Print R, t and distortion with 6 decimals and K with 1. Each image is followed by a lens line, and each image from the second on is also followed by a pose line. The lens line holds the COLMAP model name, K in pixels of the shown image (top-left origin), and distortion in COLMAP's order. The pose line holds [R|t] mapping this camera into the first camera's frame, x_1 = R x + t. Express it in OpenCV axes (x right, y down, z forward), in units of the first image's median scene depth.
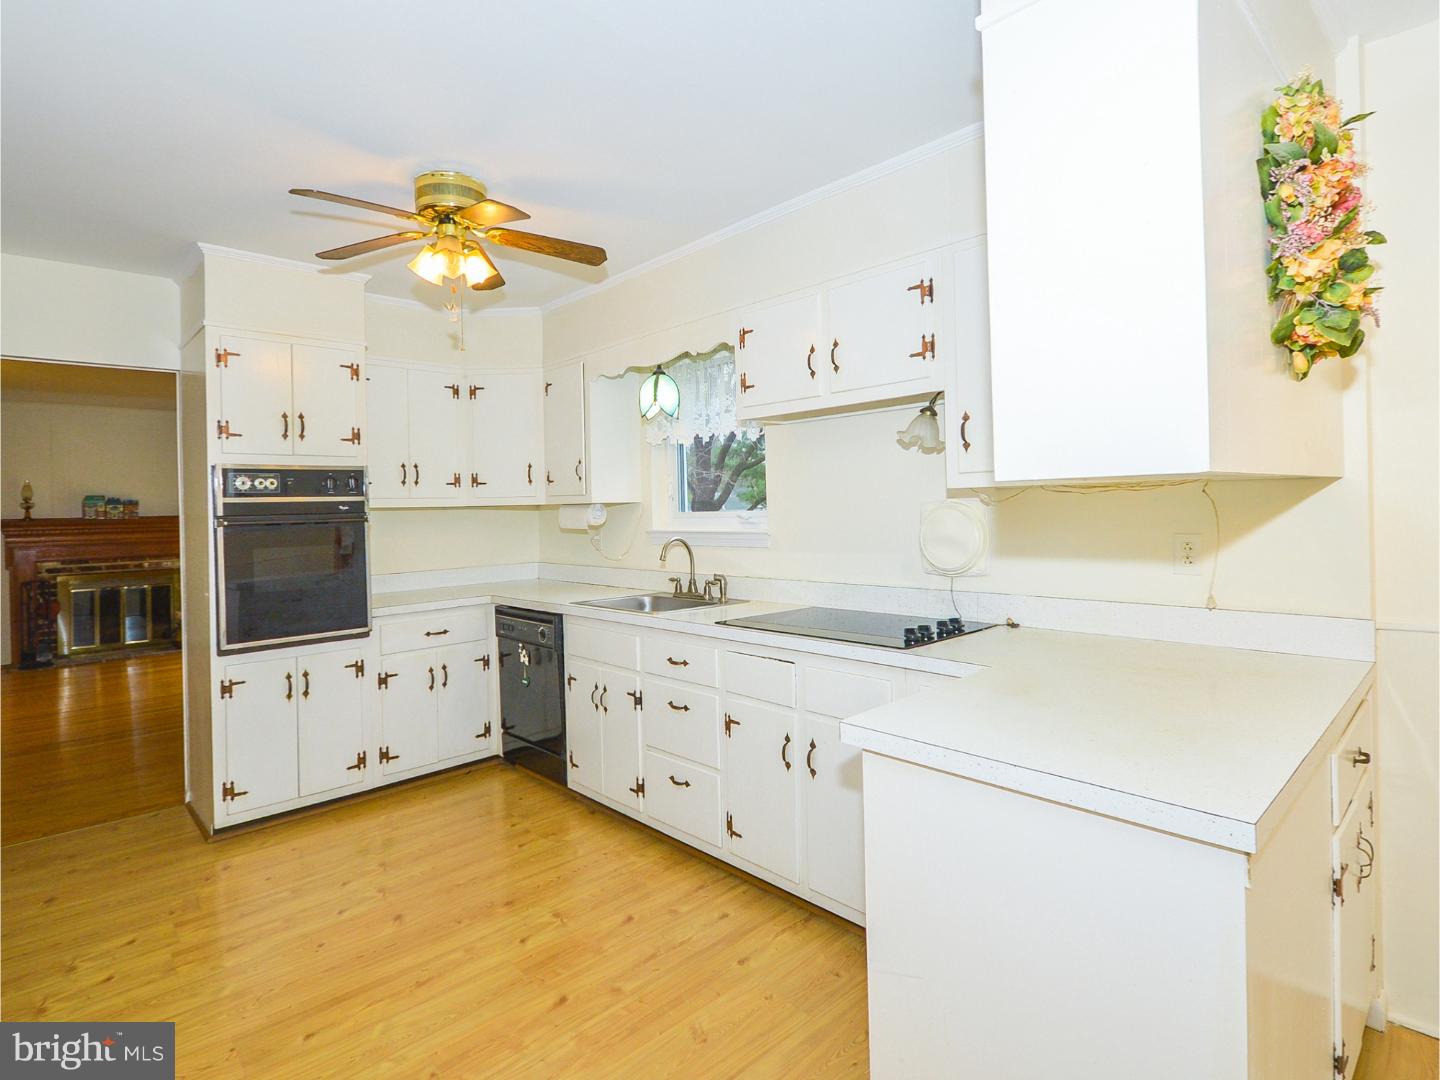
lens RADIAL K [[743.5, 0, 716.1], [0, 743.5, 523.3], [0, 0, 1]] dist [0.002516, -0.004026]
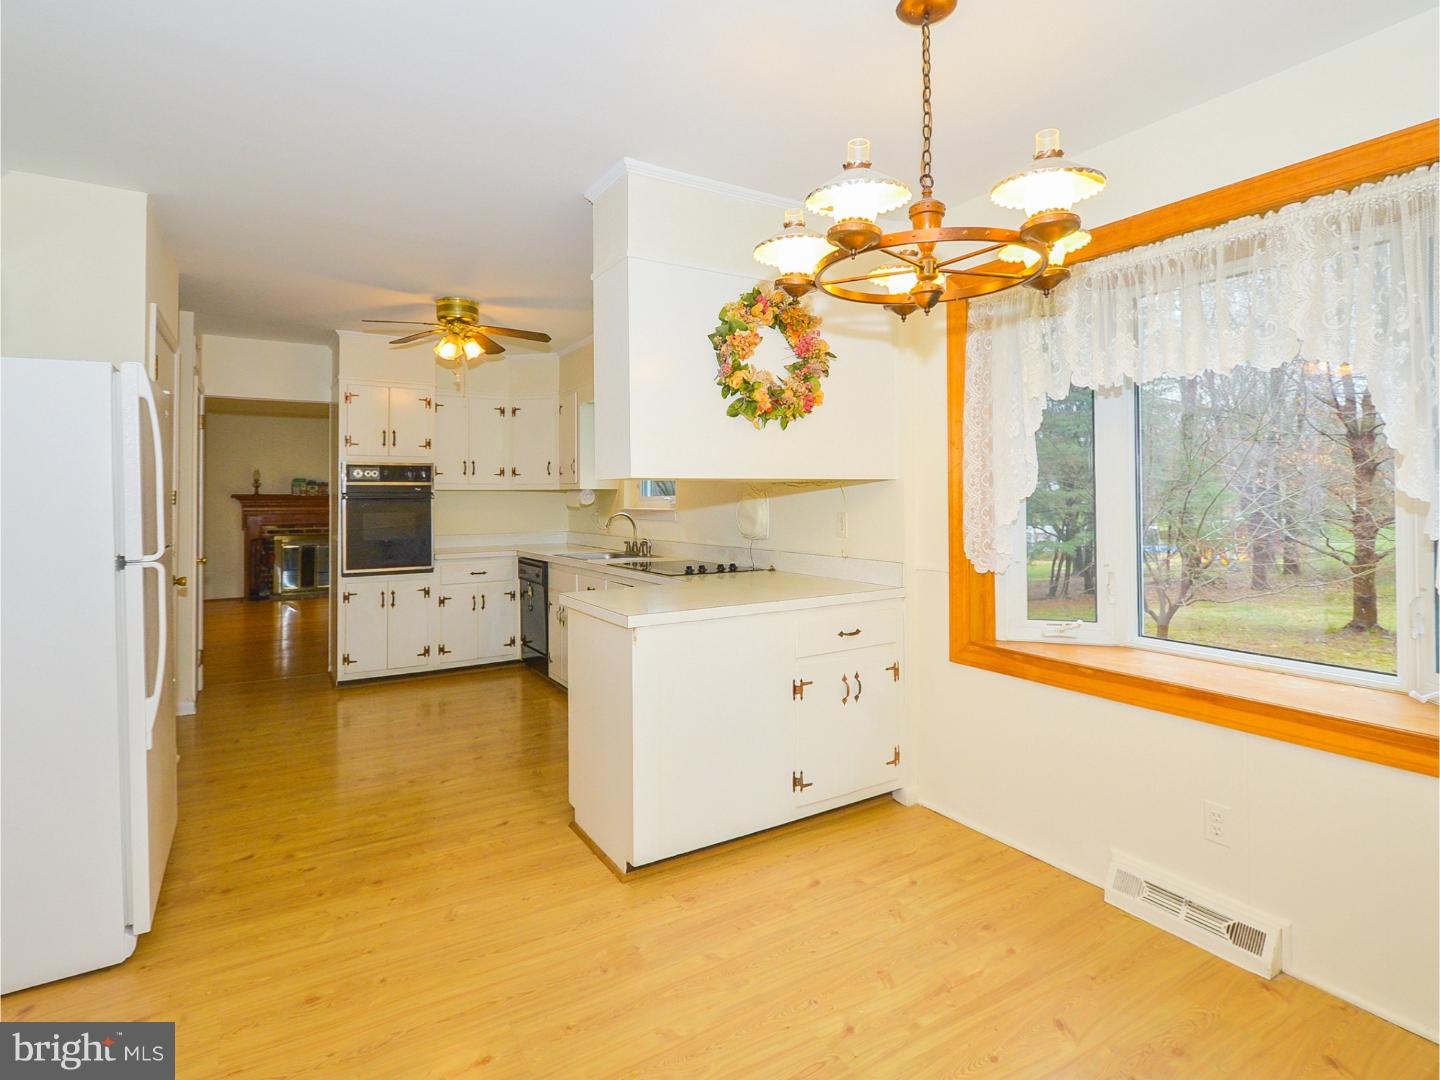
lens RADIAL K [[743.5, 0, 722.6], [0, 743.5, 507.4], [0, 0, 1]] dist [0.002516, -0.004026]
pose [[0.979723, 0.021281, -0.199223, 0.444082], [-0.022587, 0.999736, -0.004283, 0.009652], [0.199080, 0.008696, 0.979945, -0.416364]]
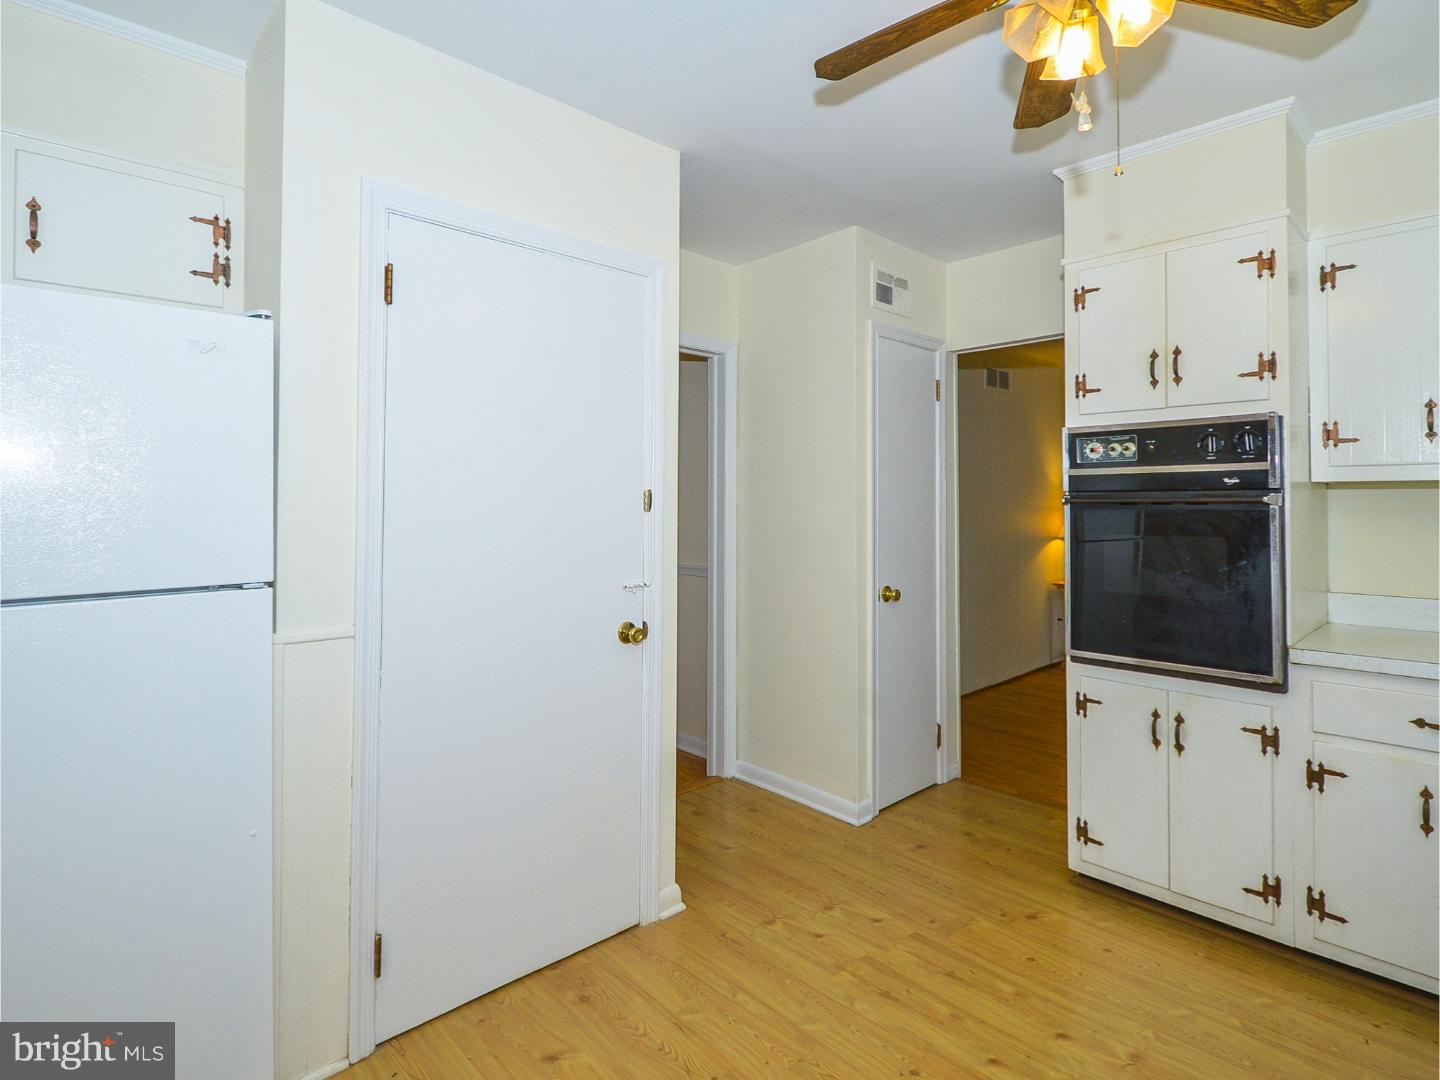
lens RADIAL K [[743.5, 0, 708.7], [0, 743.5, 484.9], [0, 0, 1]] dist [0.002516, -0.004026]
pose [[-0.005480, 0.001634, -0.999984, 0.143827], [-0.015386, 0.999880, 0.001718, -0.011174], [0.999867, 0.015396, -0.005455, 0.540259]]
